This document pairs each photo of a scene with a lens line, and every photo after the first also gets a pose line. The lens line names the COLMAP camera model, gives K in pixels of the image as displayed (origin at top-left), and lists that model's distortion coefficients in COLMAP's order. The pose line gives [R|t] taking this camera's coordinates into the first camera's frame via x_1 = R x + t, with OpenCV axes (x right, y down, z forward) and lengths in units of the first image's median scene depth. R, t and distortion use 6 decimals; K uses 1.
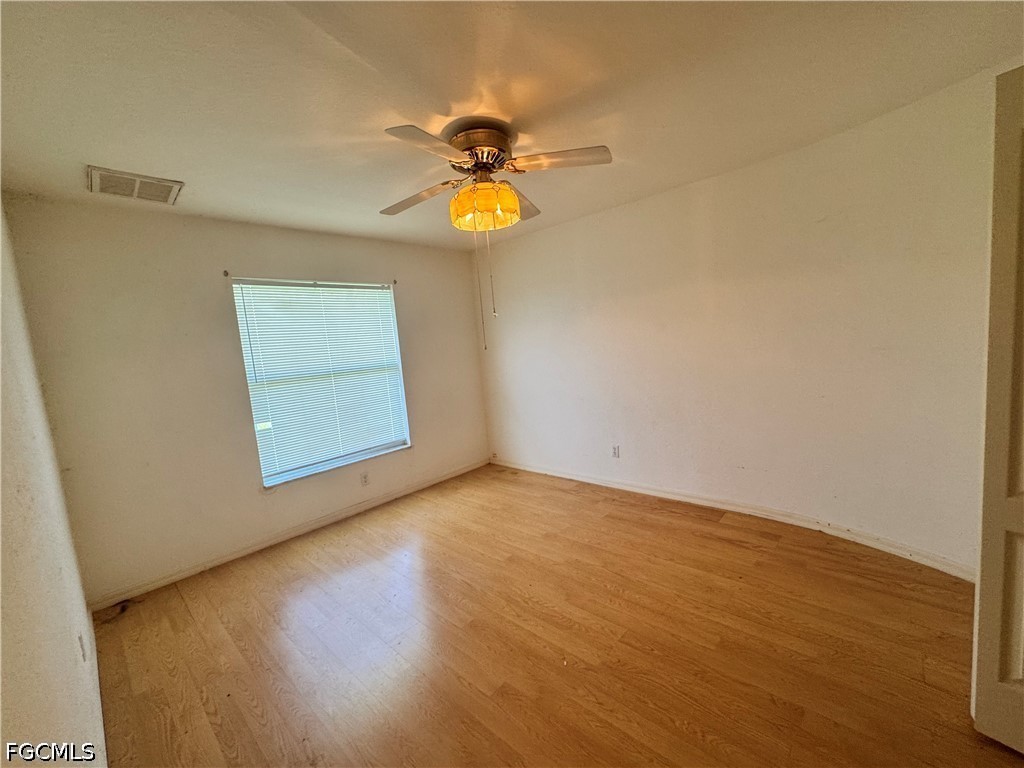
lens RADIAL K [[414.1, 0, 512.0], [0, 414.1, 384.0], [0, 0, 1]] dist [-0.002960, -0.000120]
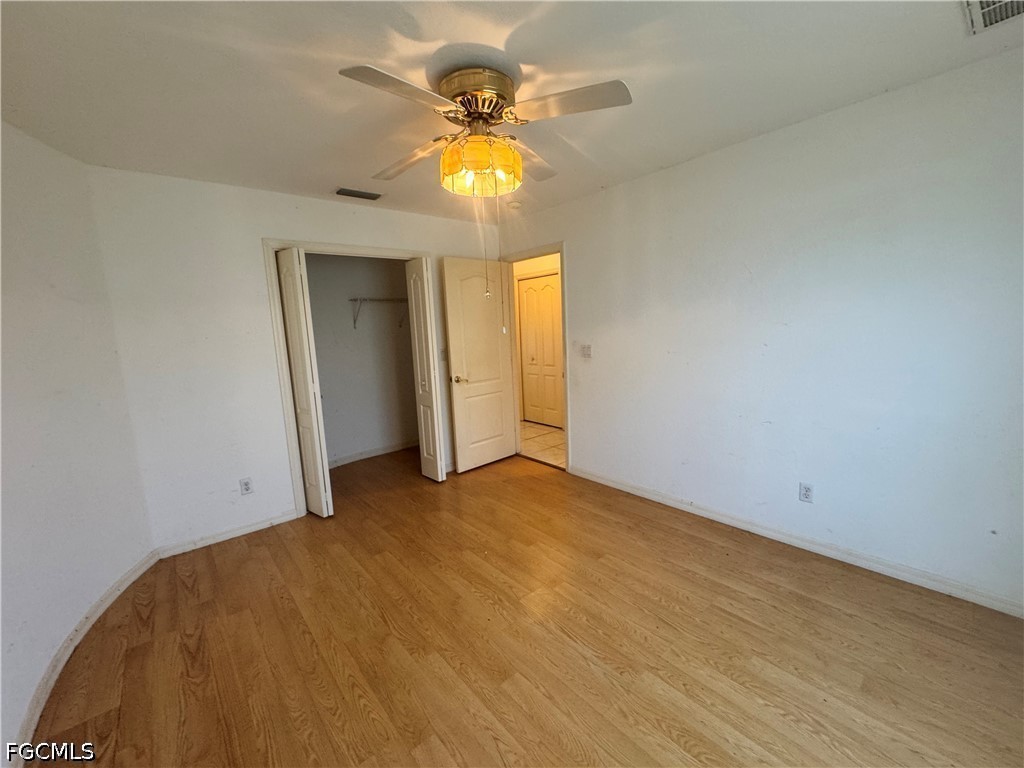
lens RADIAL K [[414.1, 0, 512.0], [0, 414.1, 384.0], [0, 0, 1]] dist [-0.002960, -0.000120]
pose [[-0.984310, 0.112454, 0.135967, -0.165329], [0.141508, 0.963415, 0.227612, -0.155778], [-0.105397, 0.243282, -0.964212, 1.645926]]
